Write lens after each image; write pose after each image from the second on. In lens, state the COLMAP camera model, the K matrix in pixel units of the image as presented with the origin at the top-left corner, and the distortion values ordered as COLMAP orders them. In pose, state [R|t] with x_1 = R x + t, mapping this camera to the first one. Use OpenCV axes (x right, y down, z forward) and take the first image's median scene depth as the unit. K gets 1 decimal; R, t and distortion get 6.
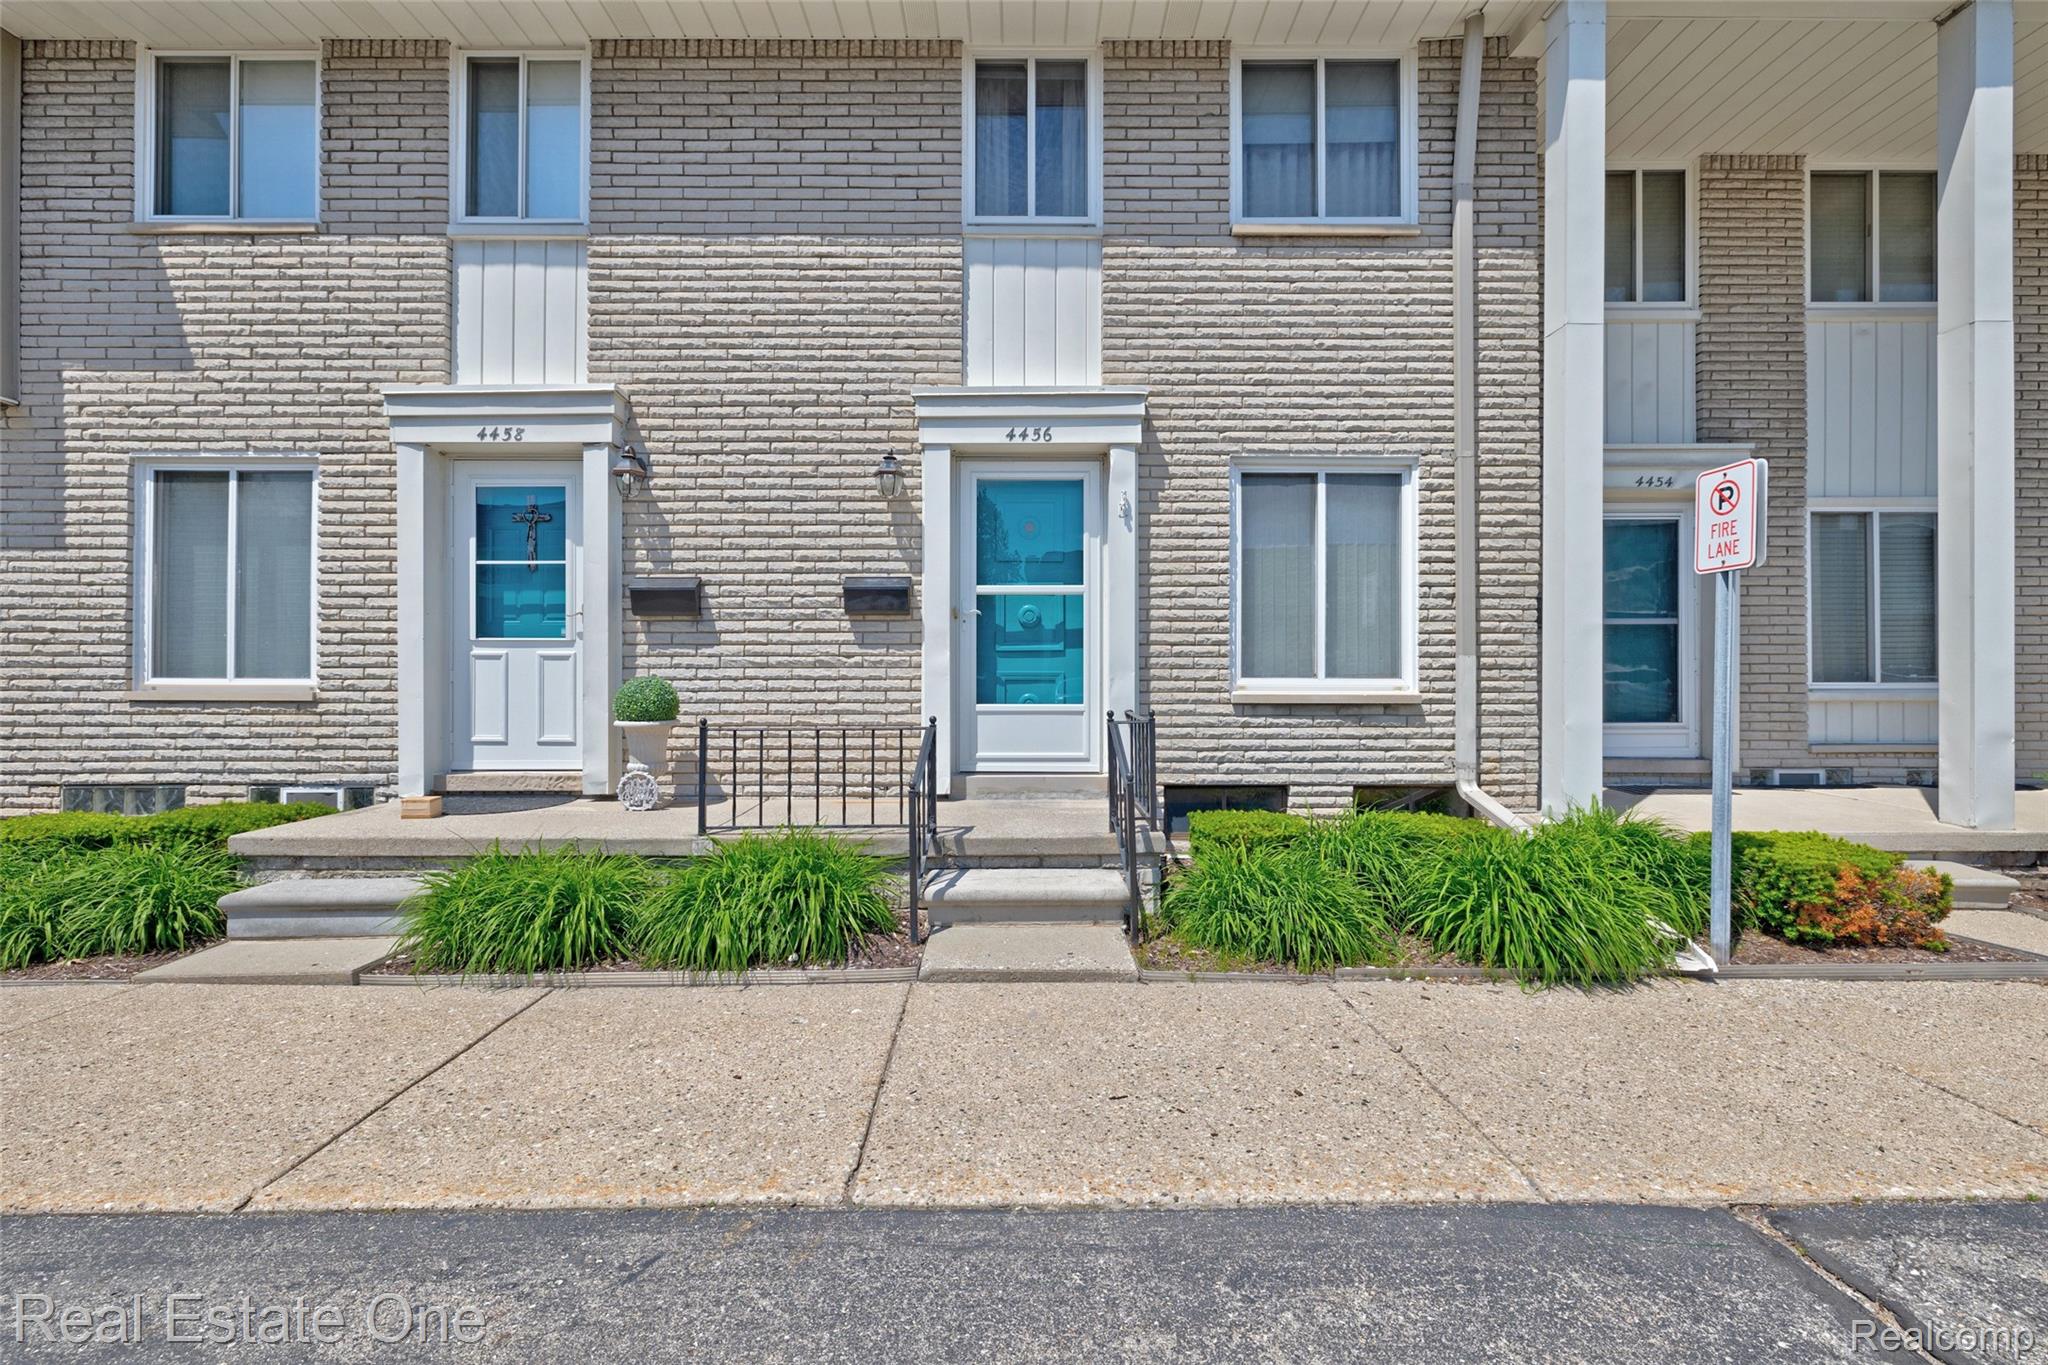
lens RADIAL K [[875.6, 0, 1023.3], [0, 875.6, 681.9], [0, 0, 1]] dist [-0.000669, 0.000419]
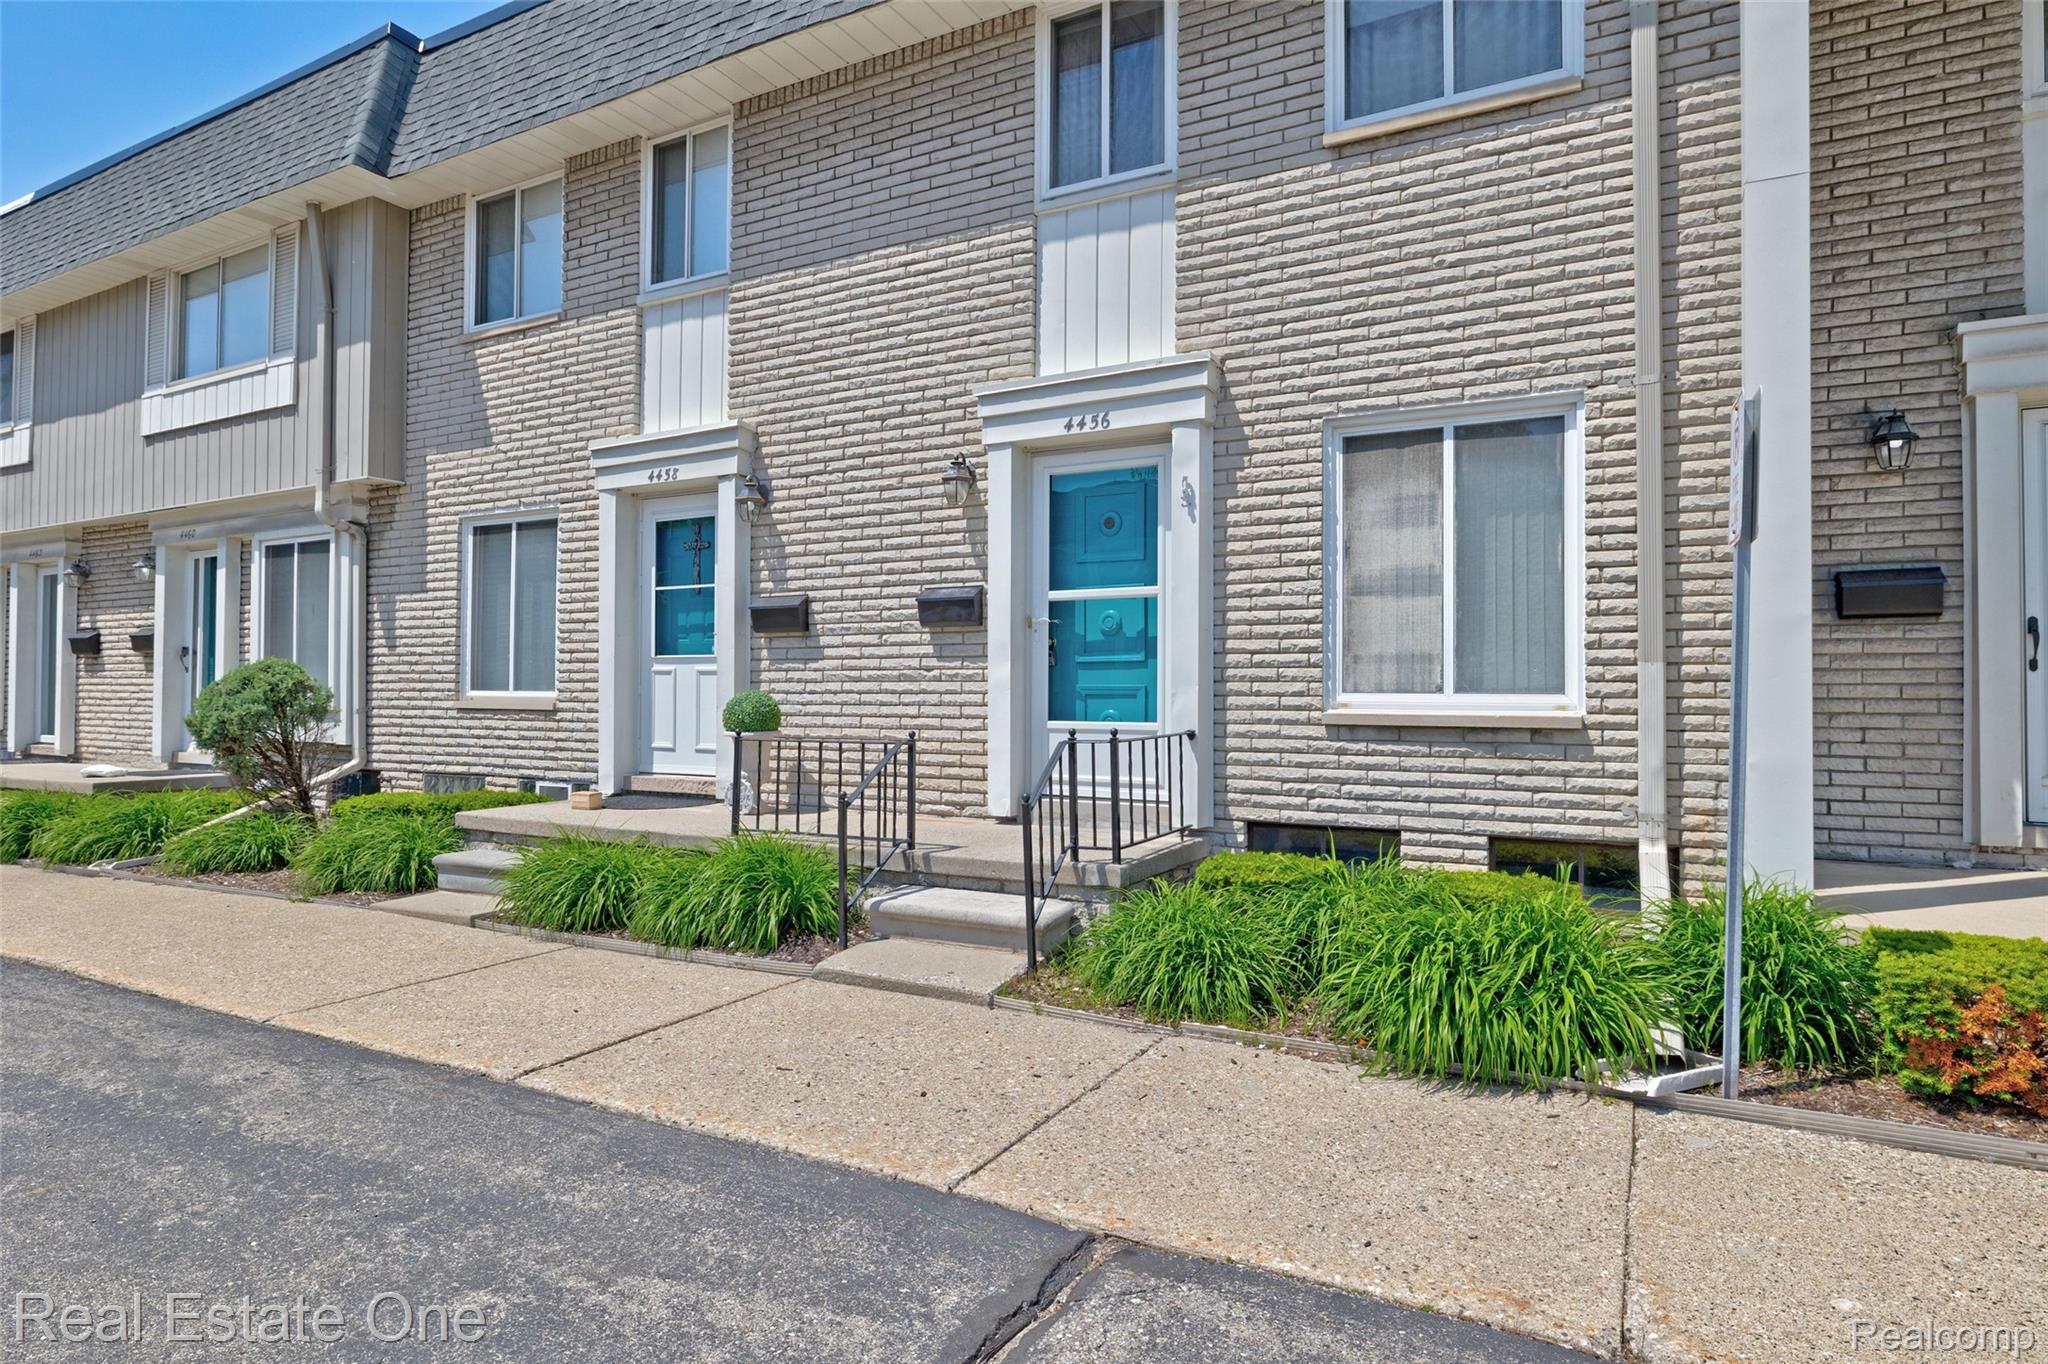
lens RADIAL K [[1163.5, 0, 1024.8], [0, 1163.5, 680.7], [0, 0, 1]] dist [0.001083, -0.001666]
pose [[0.871351, -0.002490, -0.490653, 0.529765], [-0.002865, 0.999944, -0.010162, -0.004180], [0.490651, 0.010260, 0.871296, -0.073069]]
